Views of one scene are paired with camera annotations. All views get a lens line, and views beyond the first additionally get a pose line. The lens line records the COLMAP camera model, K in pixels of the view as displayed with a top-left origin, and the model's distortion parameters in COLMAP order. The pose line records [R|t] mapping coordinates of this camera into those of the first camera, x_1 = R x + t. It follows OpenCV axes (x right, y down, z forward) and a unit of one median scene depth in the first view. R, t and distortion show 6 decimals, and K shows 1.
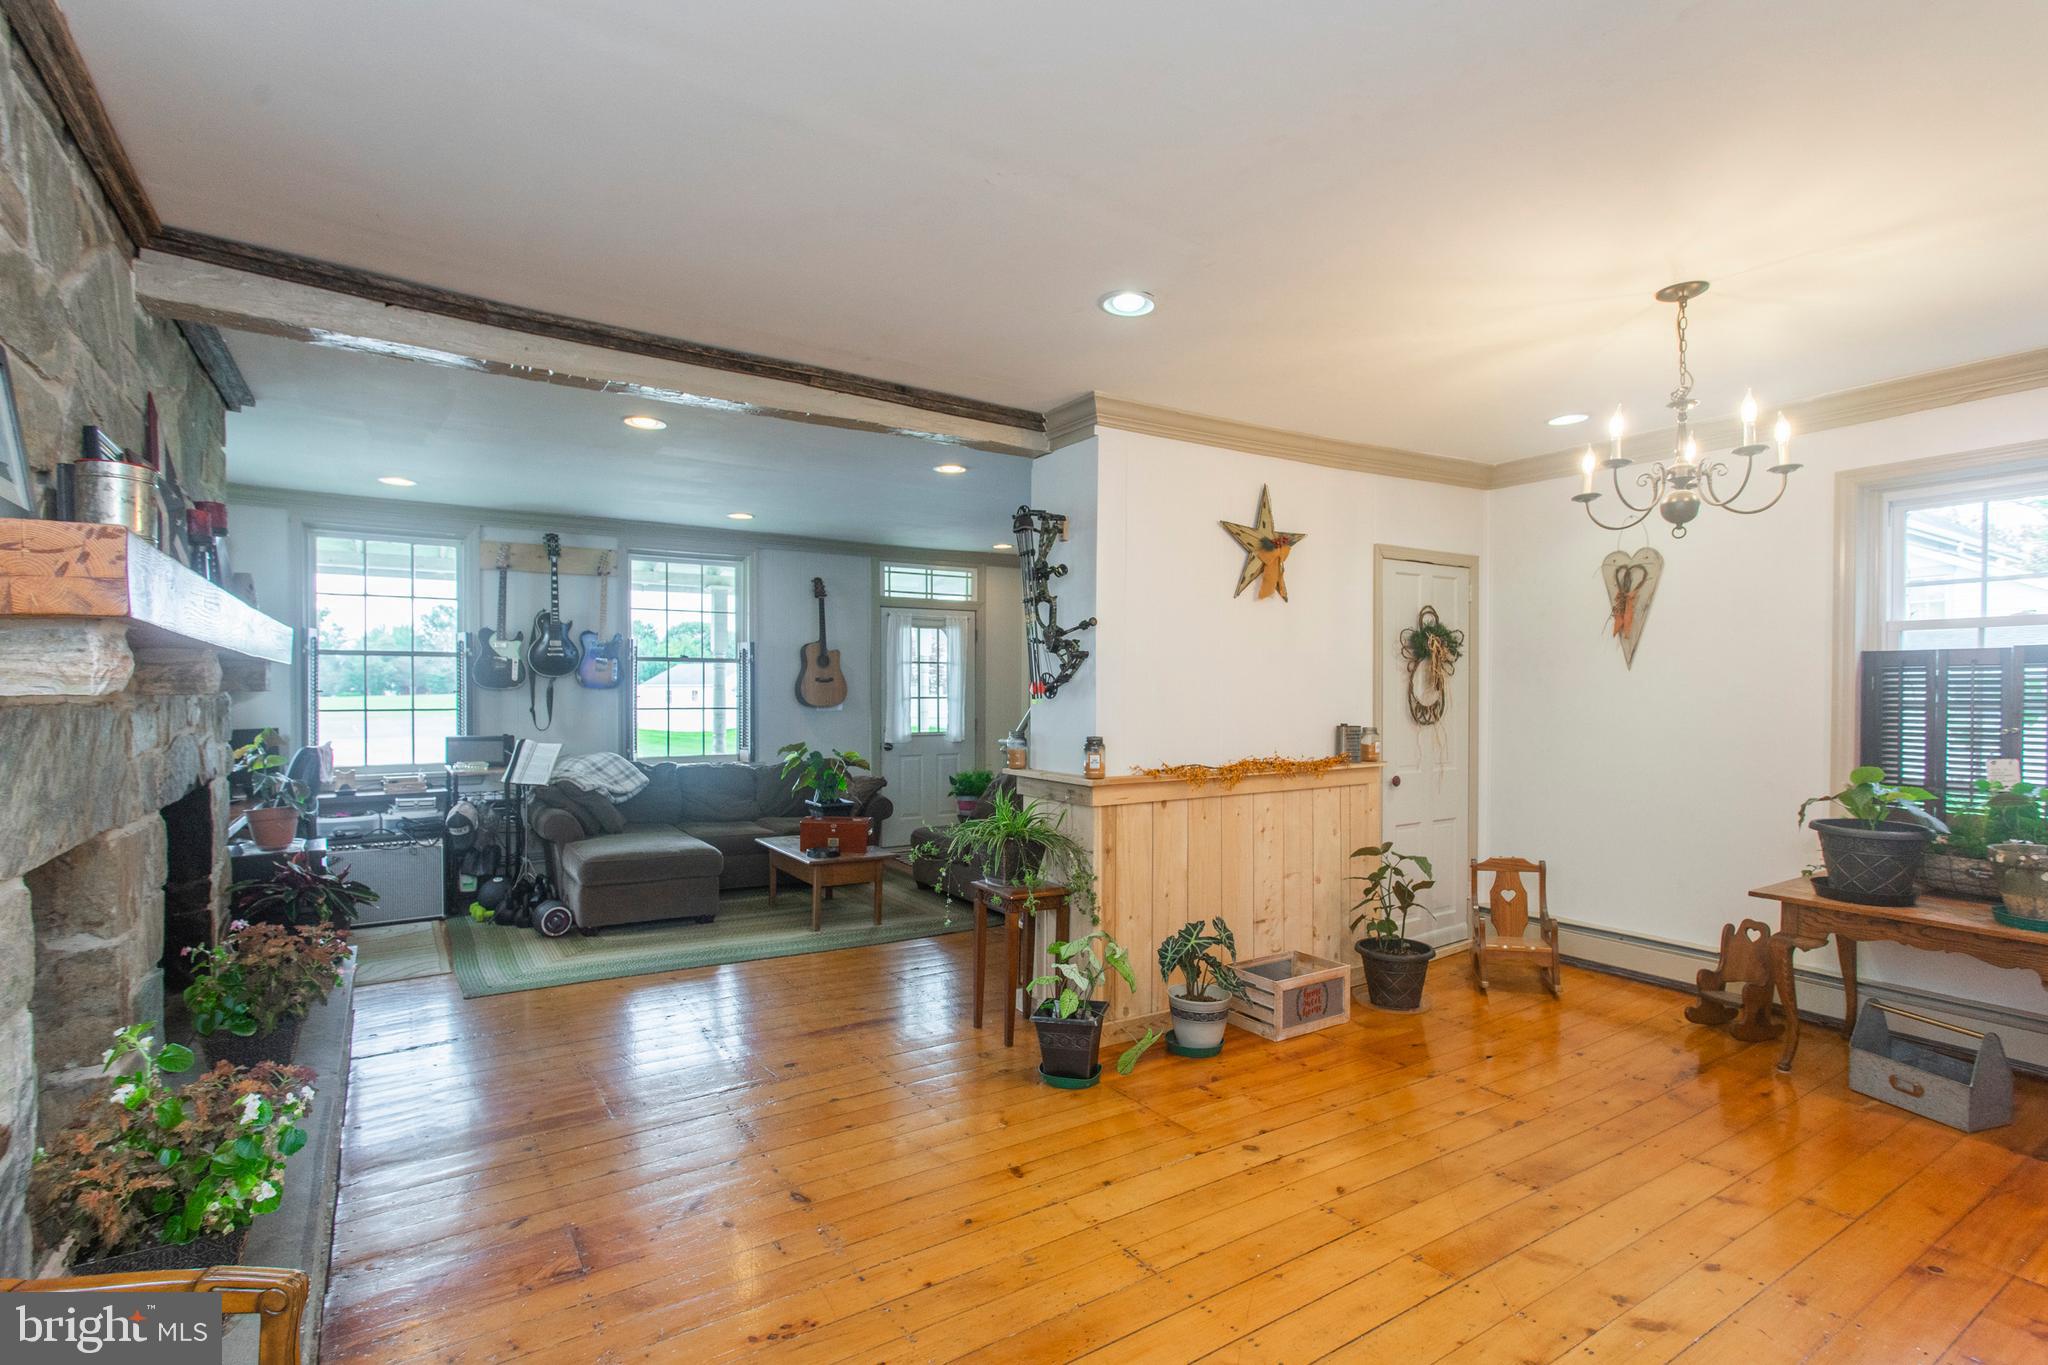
lens RADIAL K [[983.0, 0, 1025.9], [0, 983.0, 704.3], [0, 0, 1]] dist [-0.001546, 0.000019]
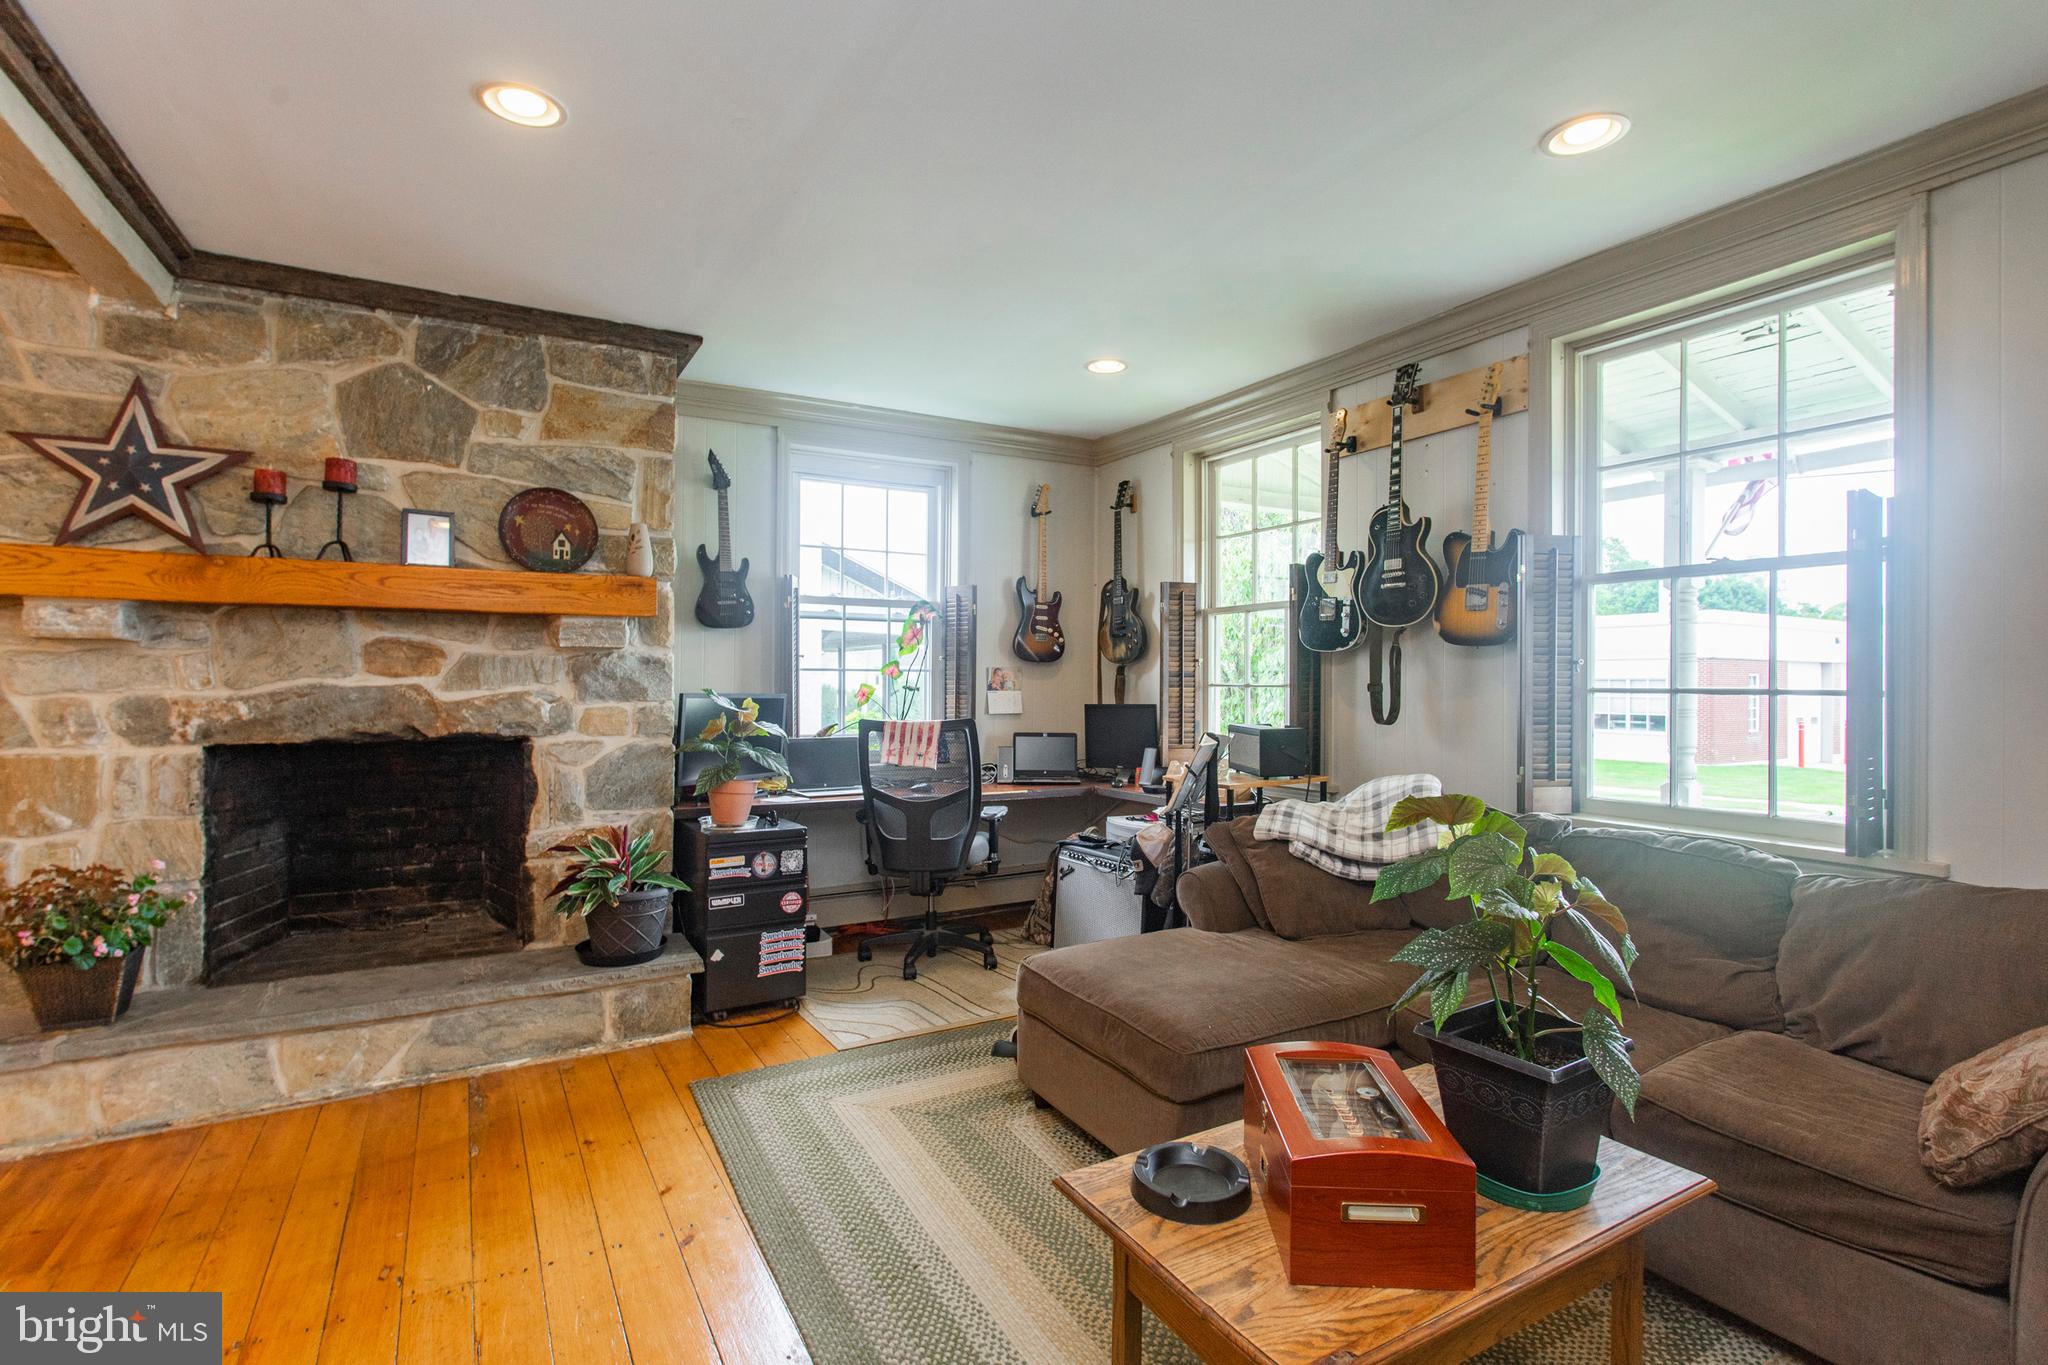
lens RADIAL K [[971.3, 0, 1027.3], [0, 971.3, 680.8], [0, 0, 1]] dist [-0.002260, -0.000071]
pose [[-0.054141, -0.002182, -0.998531, 0.066246], [-0.022084, 0.999756, -0.000988, 0.006763], [0.998289, 0.021998, -0.054176, 0.833179]]
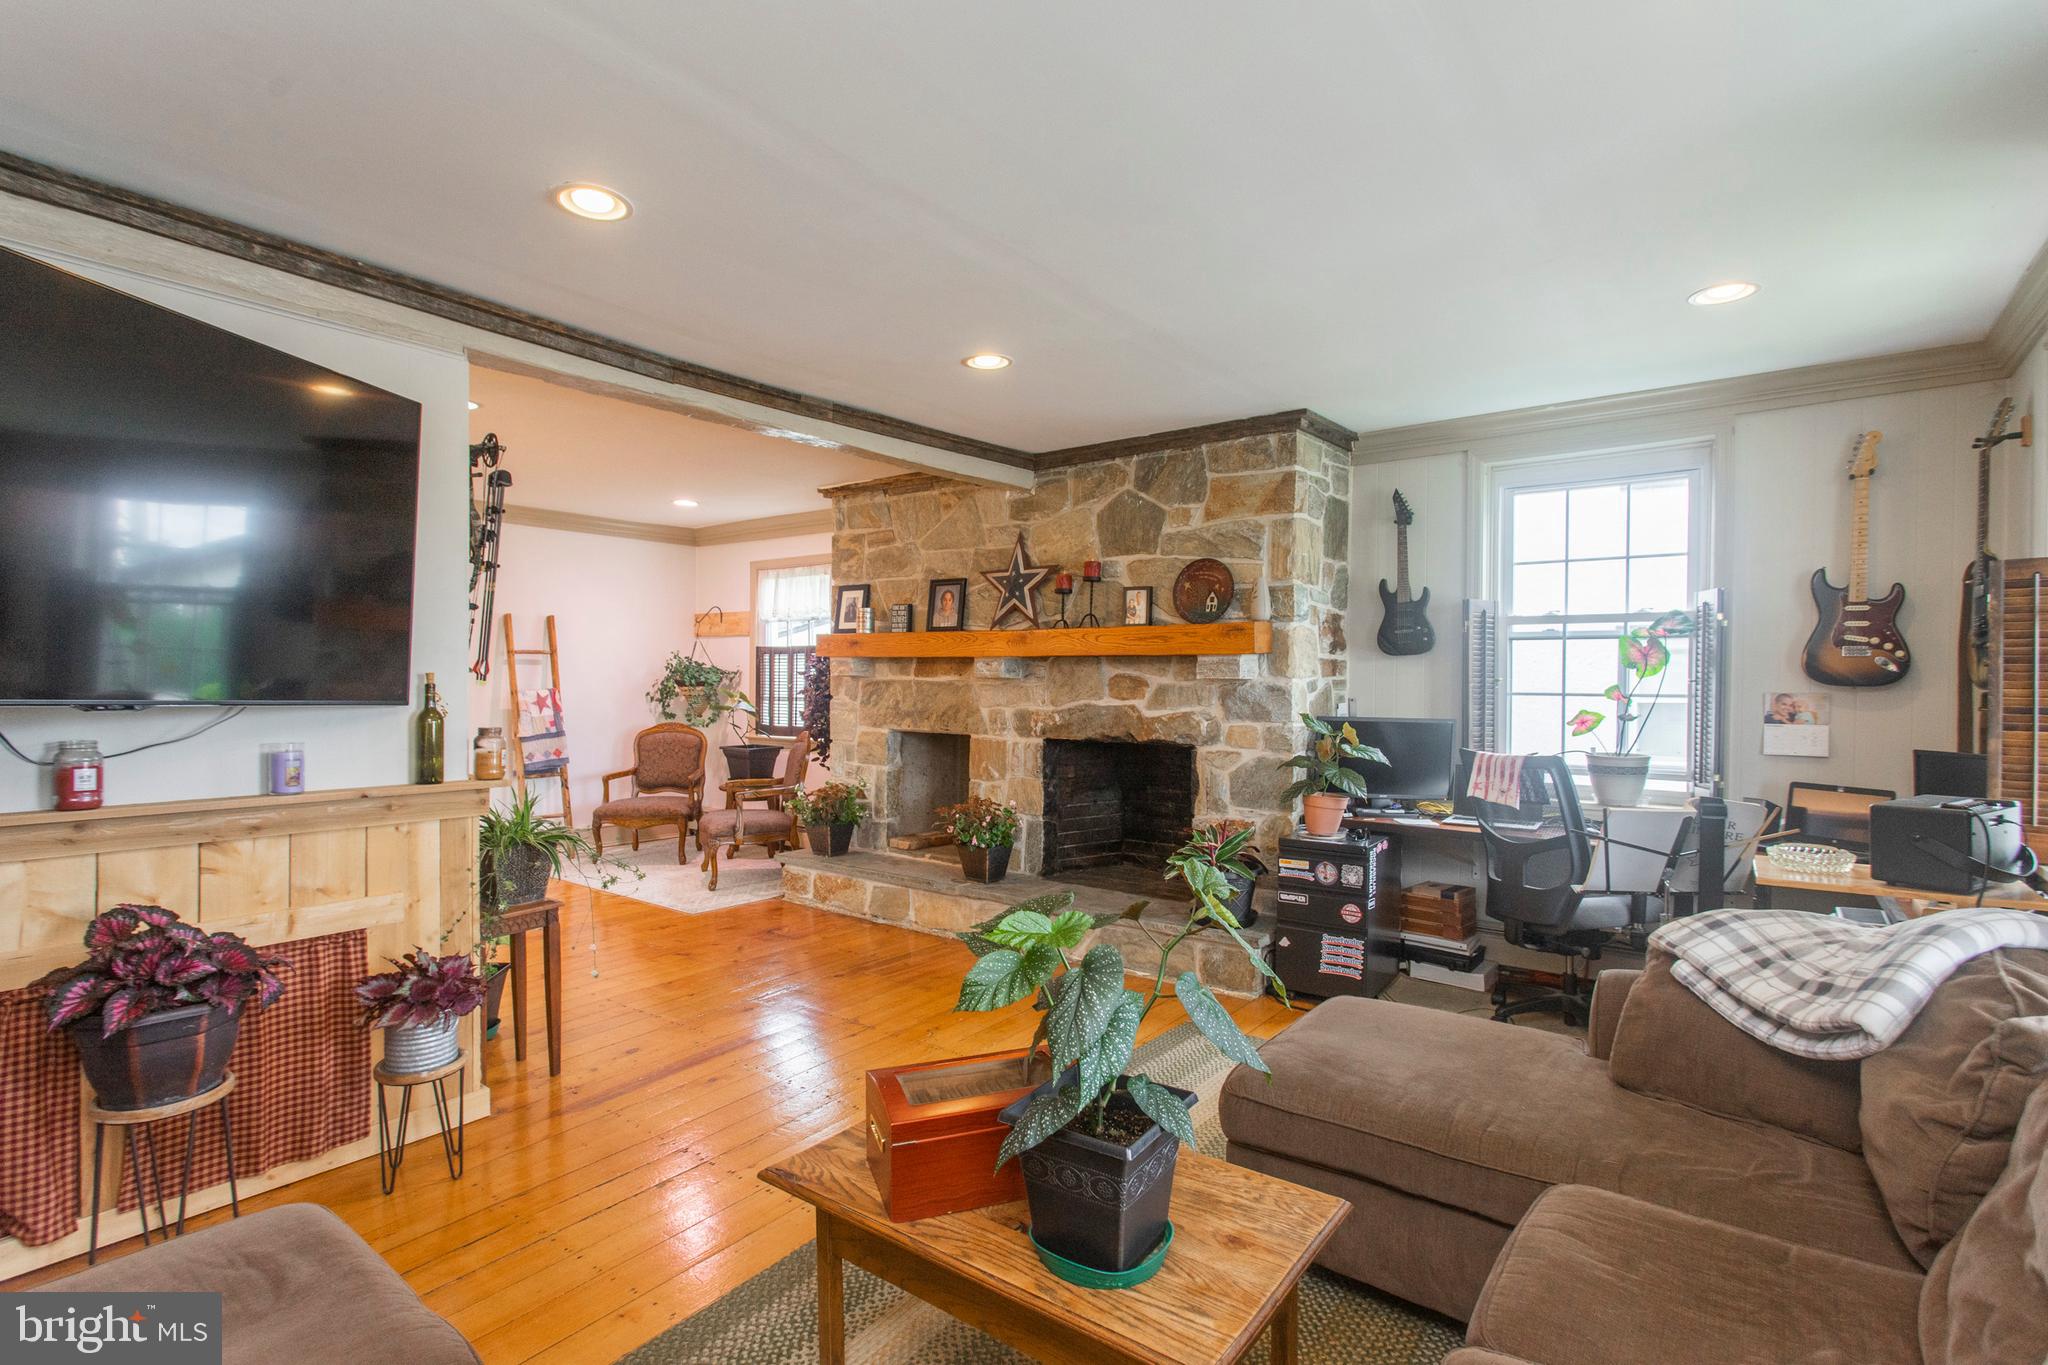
lens RADIAL K [[982.0, 0, 1027.6], [0, 982.0, 689.0], [0, 0, 1]] dist [-0.001833, 0.000329]
pose [[-0.940764, -0.004940, -0.339026, -0.086539], [-0.014612, 0.999556, 0.025981, -0.015403], [0.338747, 0.029396, -0.940418, 1.167945]]
